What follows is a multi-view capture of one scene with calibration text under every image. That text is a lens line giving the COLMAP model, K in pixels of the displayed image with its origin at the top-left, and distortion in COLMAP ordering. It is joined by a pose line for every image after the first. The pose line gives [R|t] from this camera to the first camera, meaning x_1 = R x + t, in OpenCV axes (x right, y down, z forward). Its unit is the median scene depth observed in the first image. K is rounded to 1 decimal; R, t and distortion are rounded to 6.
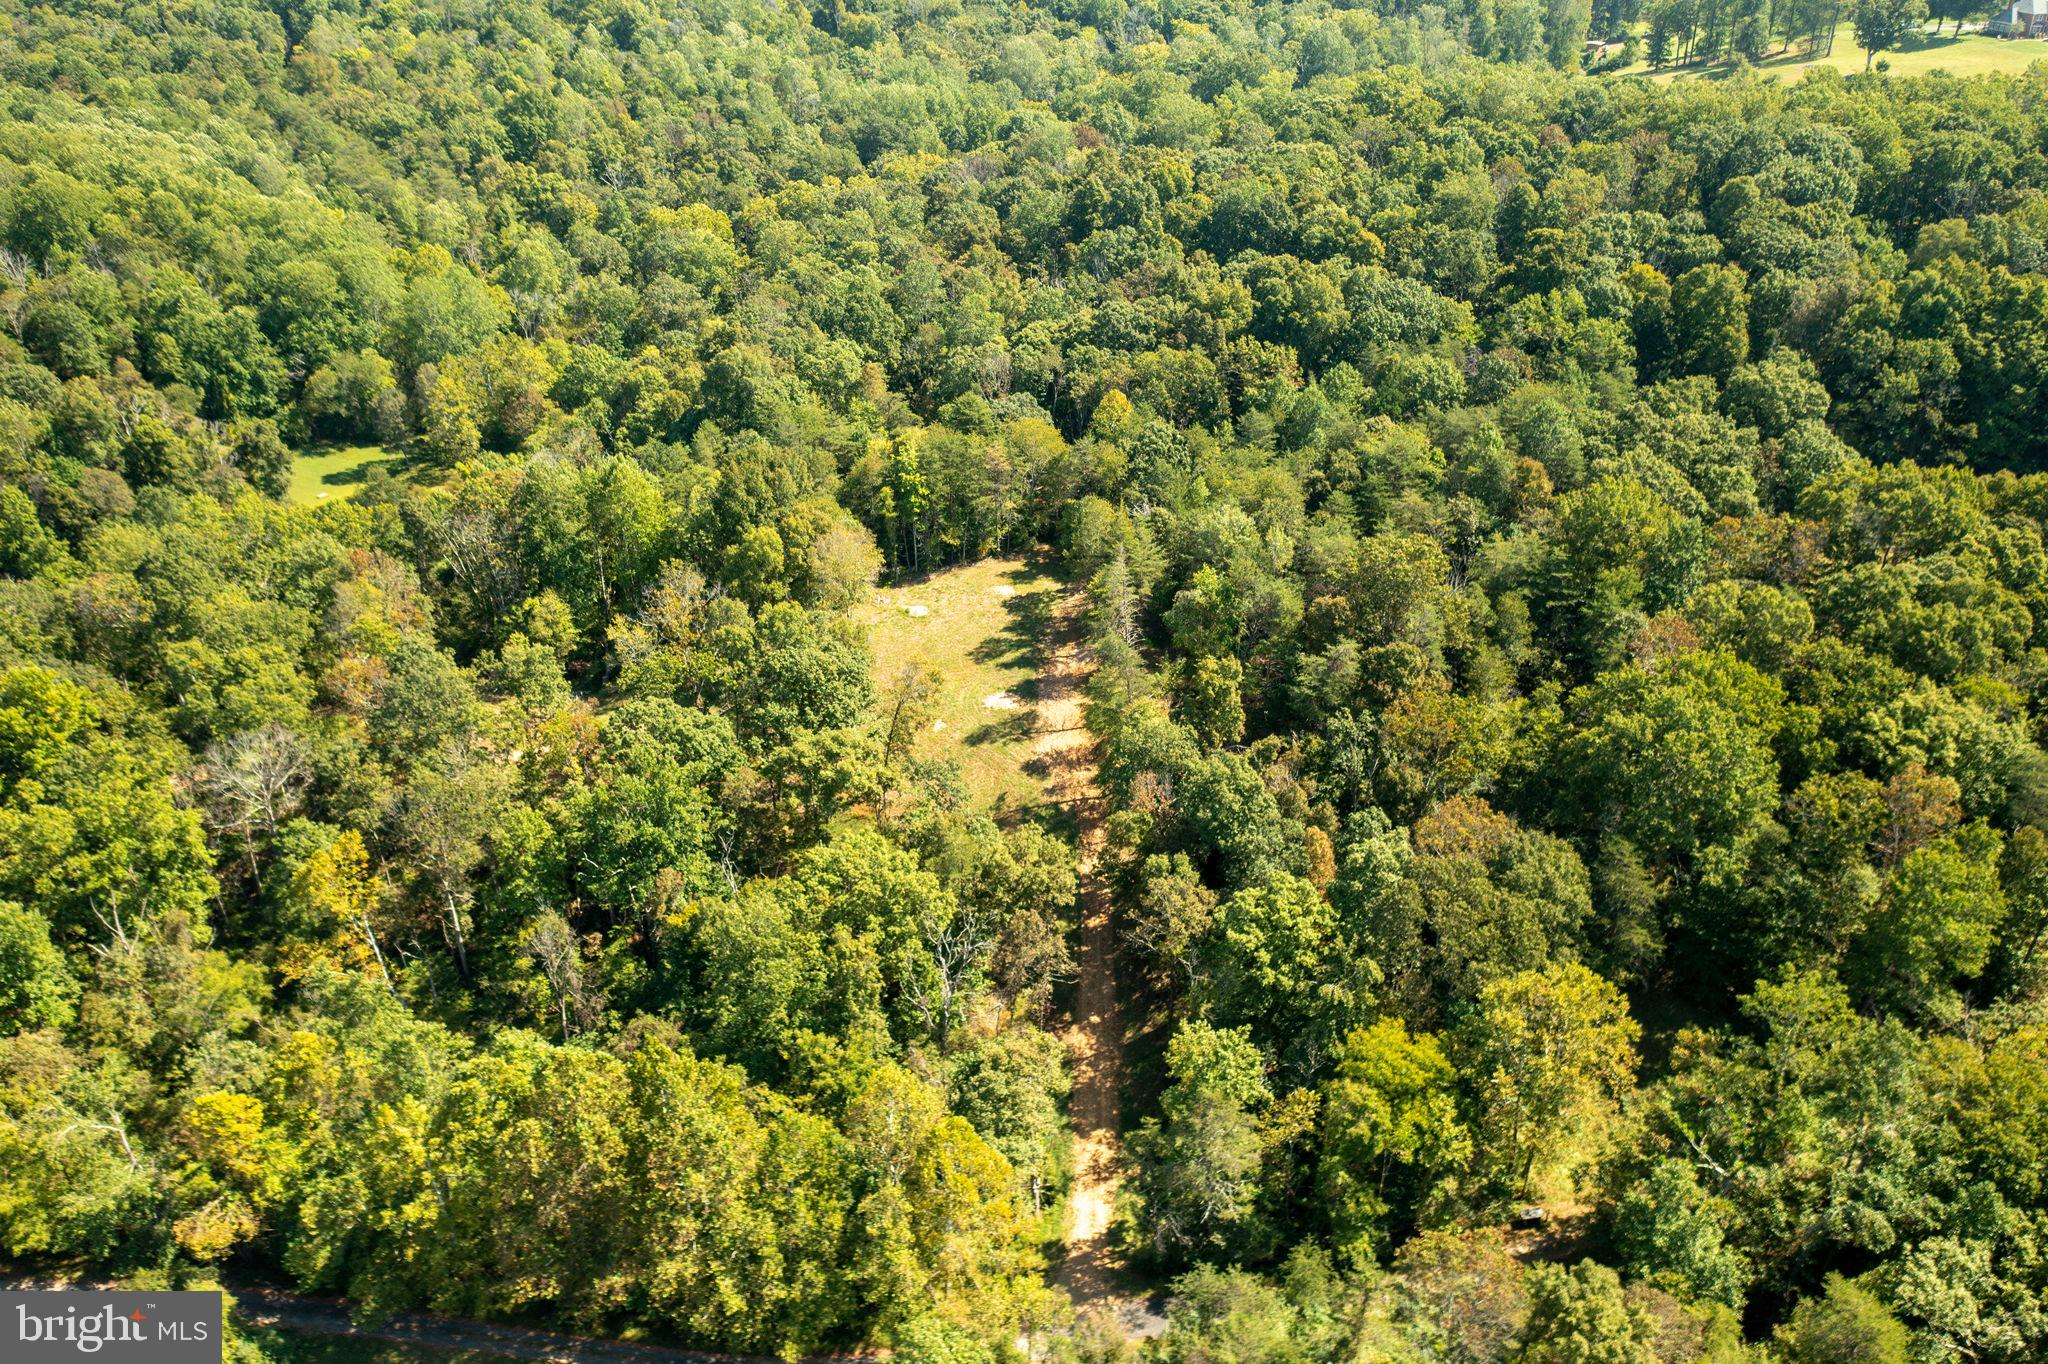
lens RADIAL K [[1617.1, 0, 1029.8], [0, 1617.1, 685.9], [0, 0, 1]] dist [-0.015875, -0.000137]
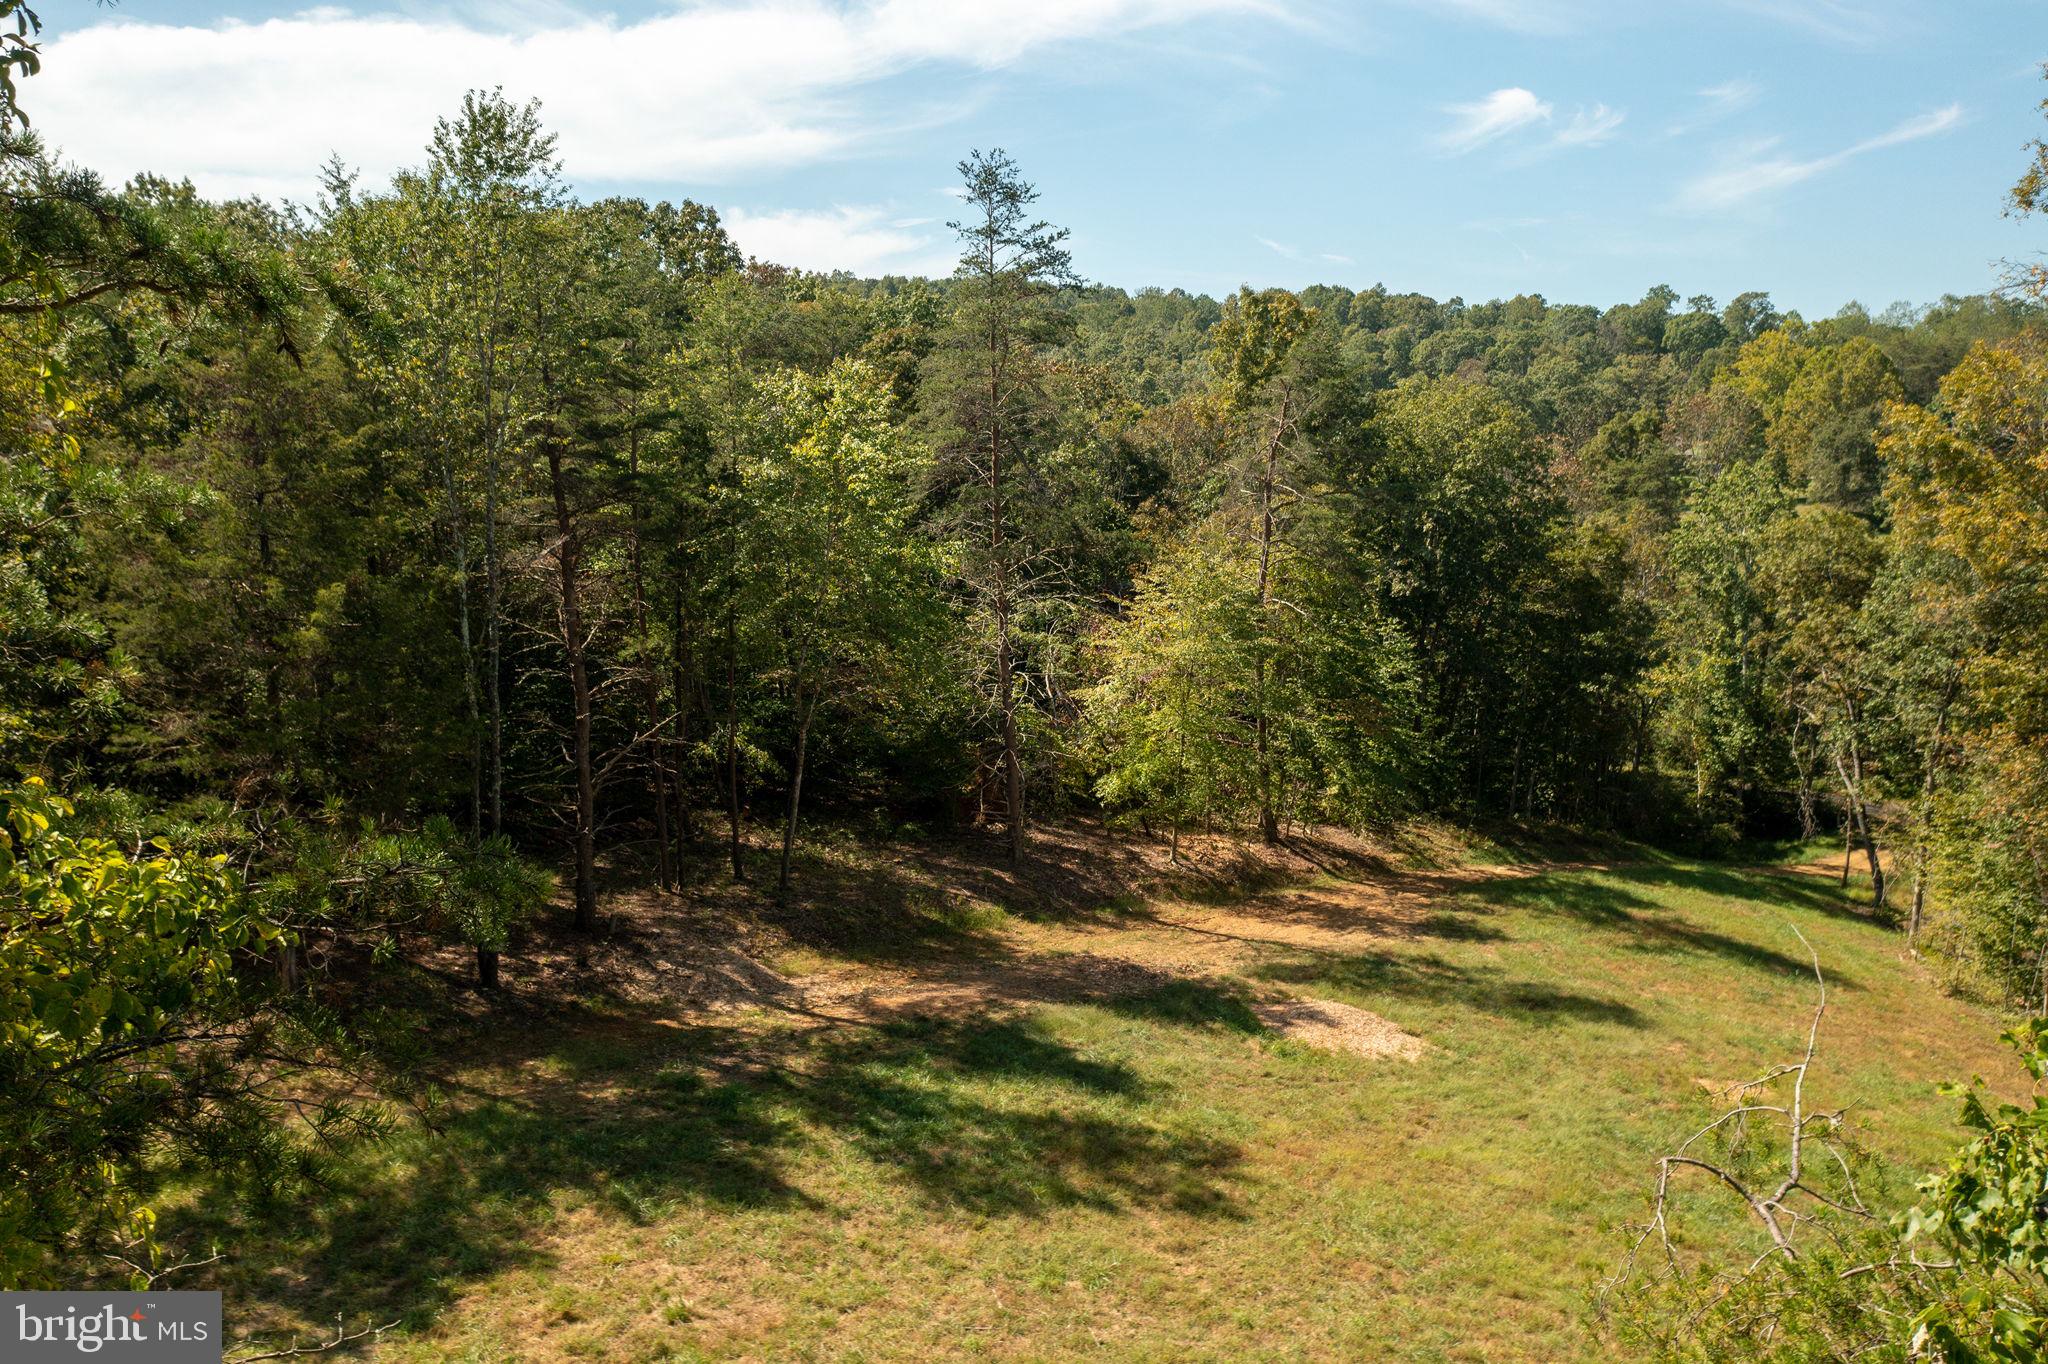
lens RADIAL K [[1617.1, 0, 1009.6], [0, 1617.1, 681.4], [0, 0, 1]] dist [-0.015875, -0.000137]
pose [[-0.721862, -0.082051, 0.687156, -0.123829], [0.341884, 0.821032, 0.457188, -0.132149], [-0.601690, 0.564954, -0.564620, 1.160073]]
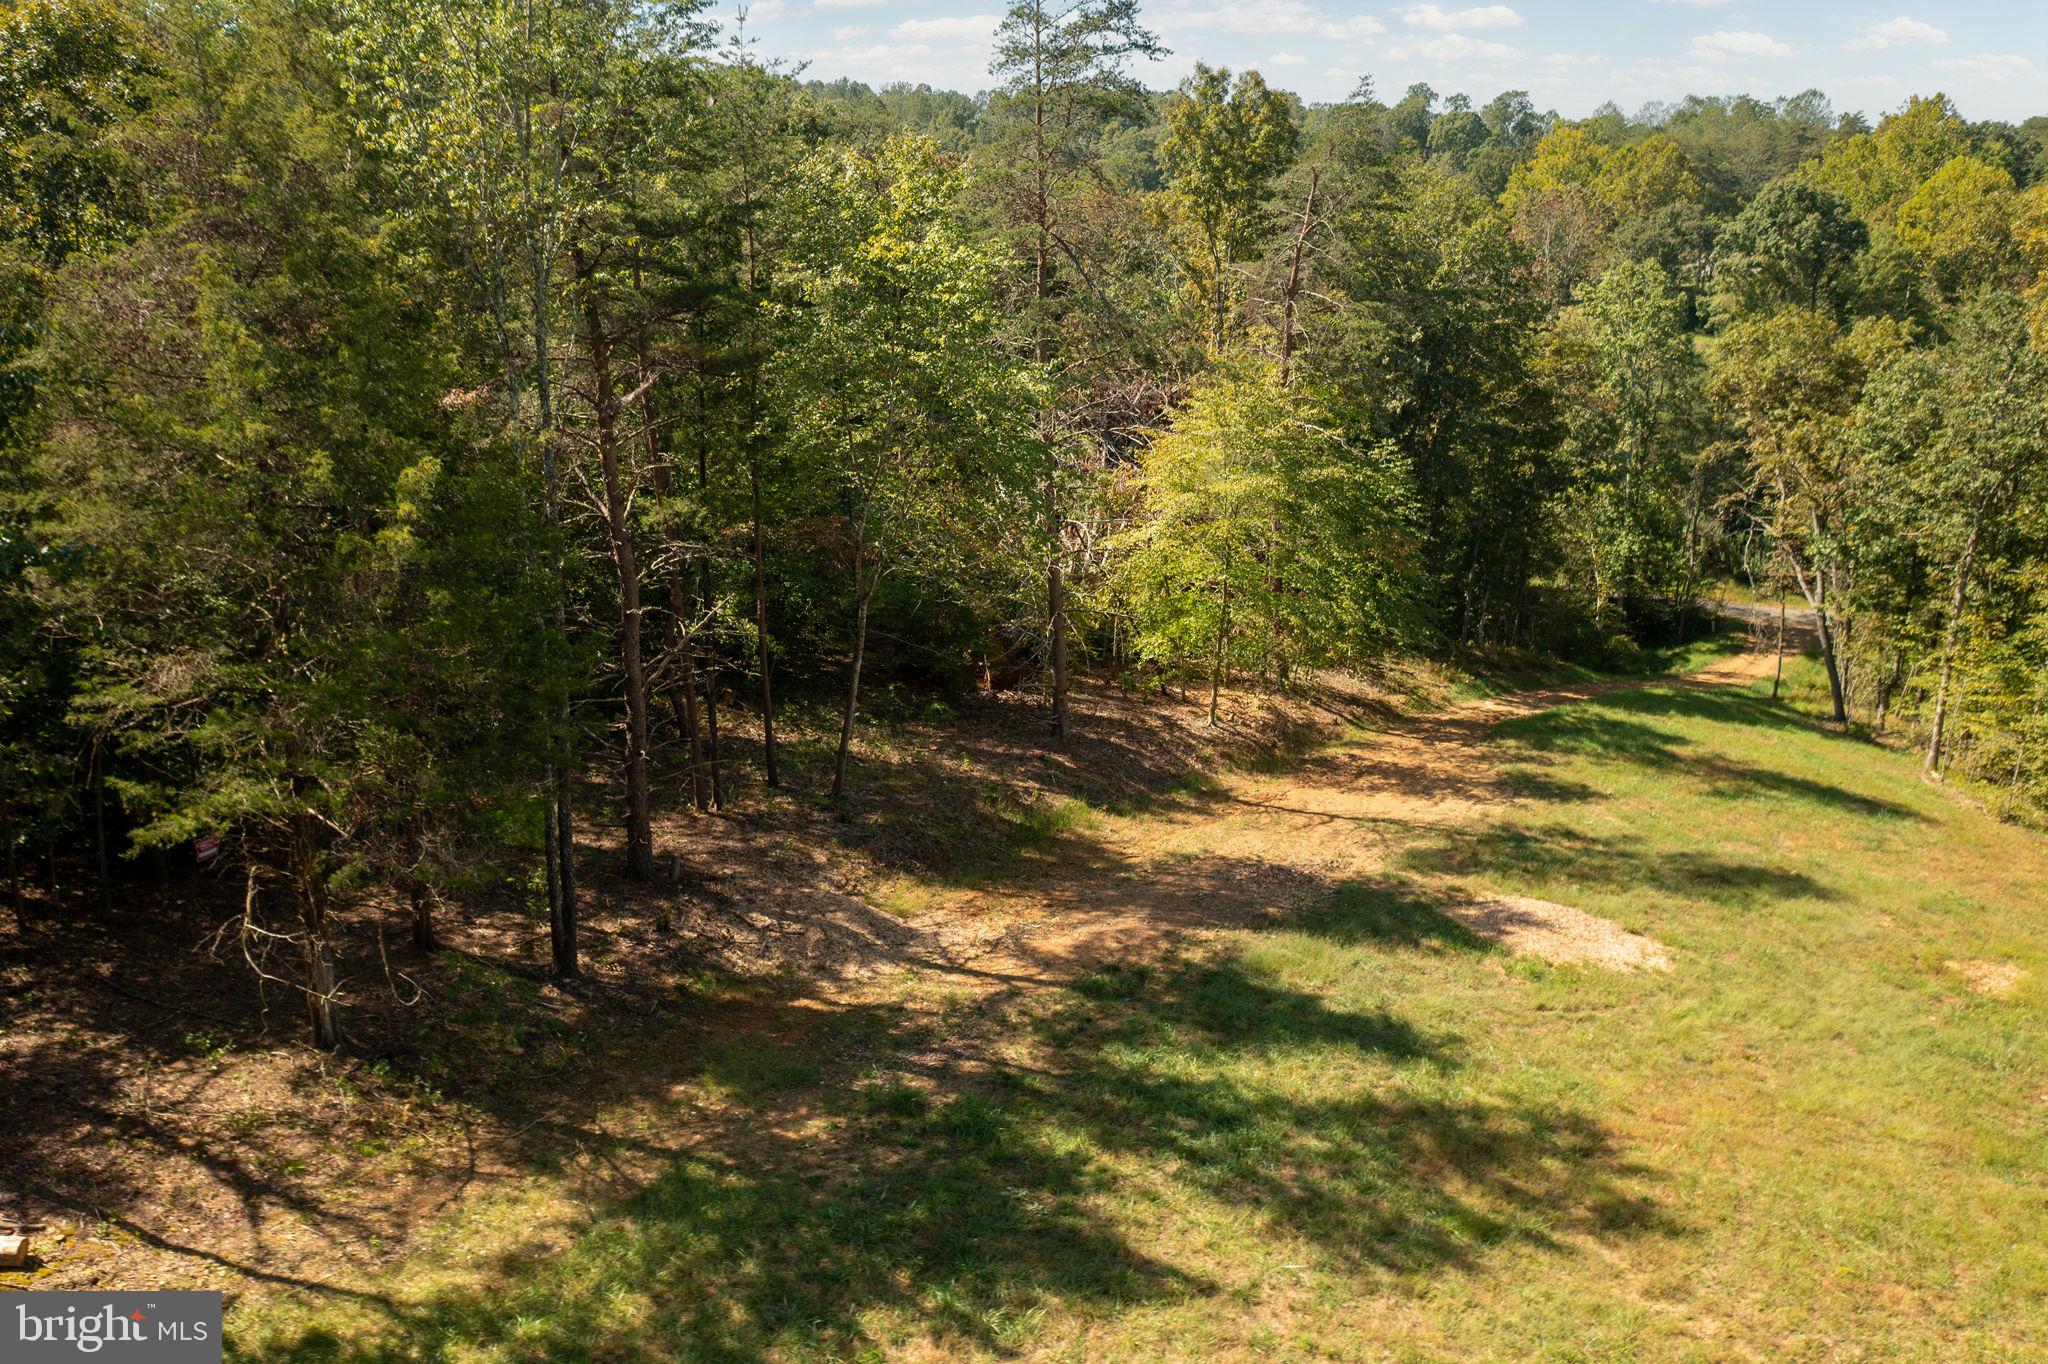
lens RADIAL K [[1617.1, 0, 1019.0], [0, 1617.1, 687.0], [0, 0, 1]] dist [-0.015875, -0.000137]
pose [[-0.827720, -0.122568, 0.547592, -0.062393], [0.287482, 0.745436, 0.601398, -0.131440], [-0.481906, 0.655212, -0.581776, 1.157730]]
